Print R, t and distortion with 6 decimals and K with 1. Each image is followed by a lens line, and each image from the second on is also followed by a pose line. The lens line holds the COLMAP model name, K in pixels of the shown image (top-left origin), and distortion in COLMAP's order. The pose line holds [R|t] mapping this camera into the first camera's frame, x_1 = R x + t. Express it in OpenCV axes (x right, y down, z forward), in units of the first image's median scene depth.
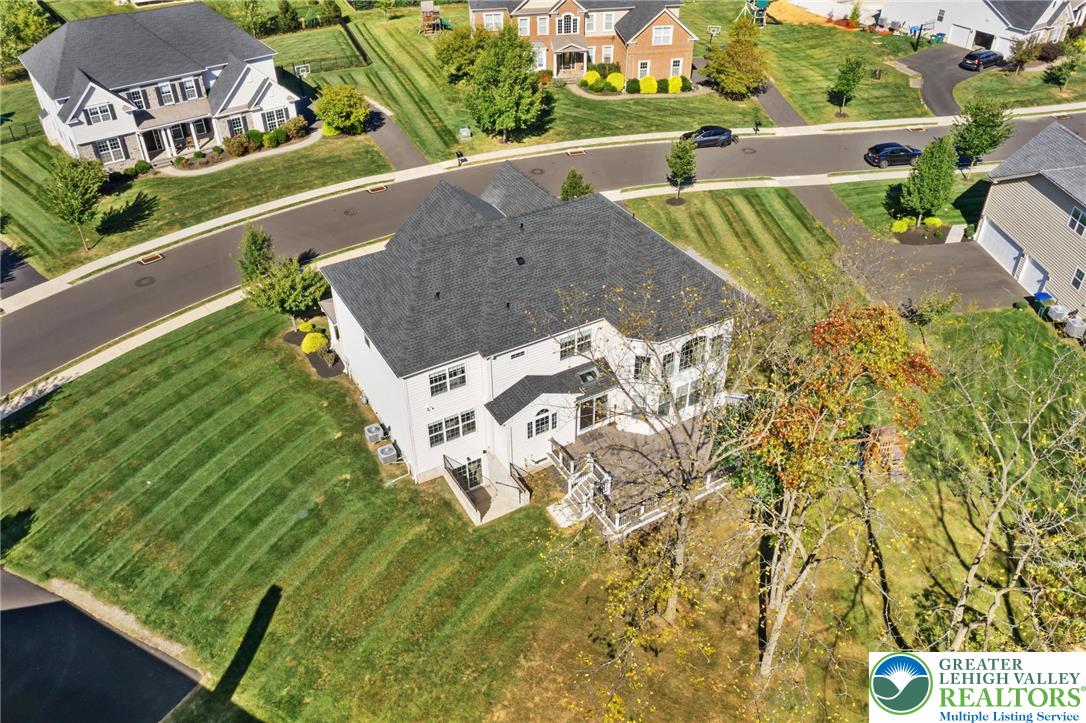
lens RADIAL K [[849.7, 0, 543.0], [0, 849.7, 361.5], [0, 0, 1]] dist [0.001879, 0.000929]
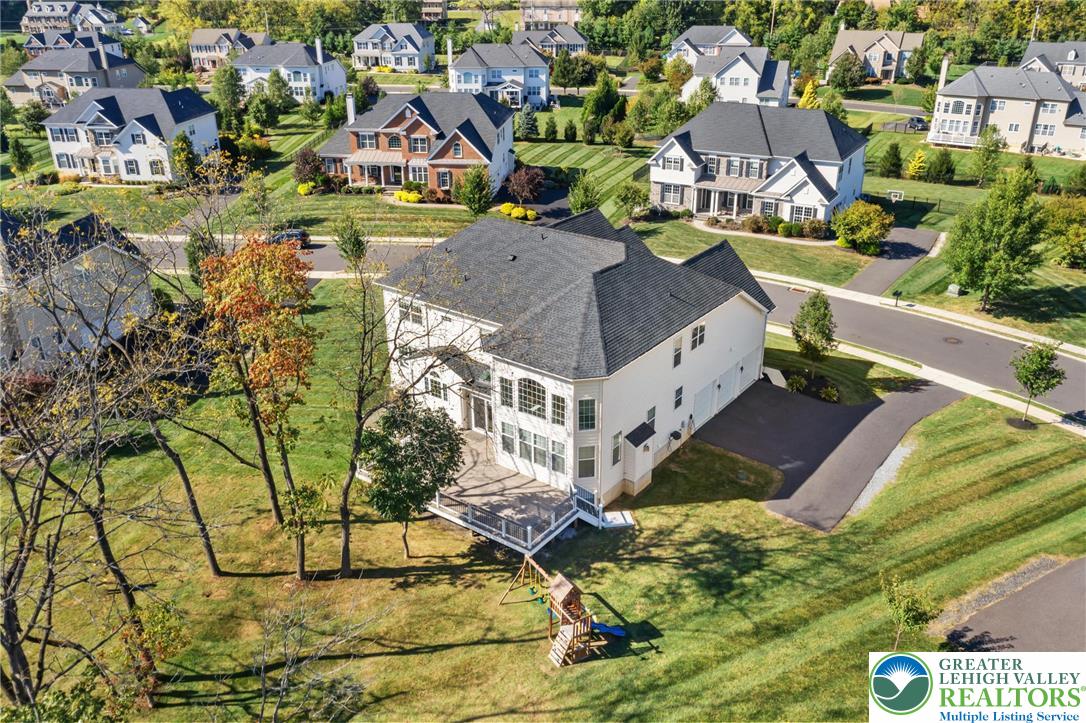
lens RADIAL K [[849.7, 0, 543.0], [0, 849.7, 361.5], [0, 0, 1]] dist [0.001879, 0.000929]
pose [[0.385028, 0.385565, -0.838506, 0.939790], [-0.549877, 0.825519, 0.127098, -0.165344], [0.741207, 0.412139, 0.529861, 0.498169]]
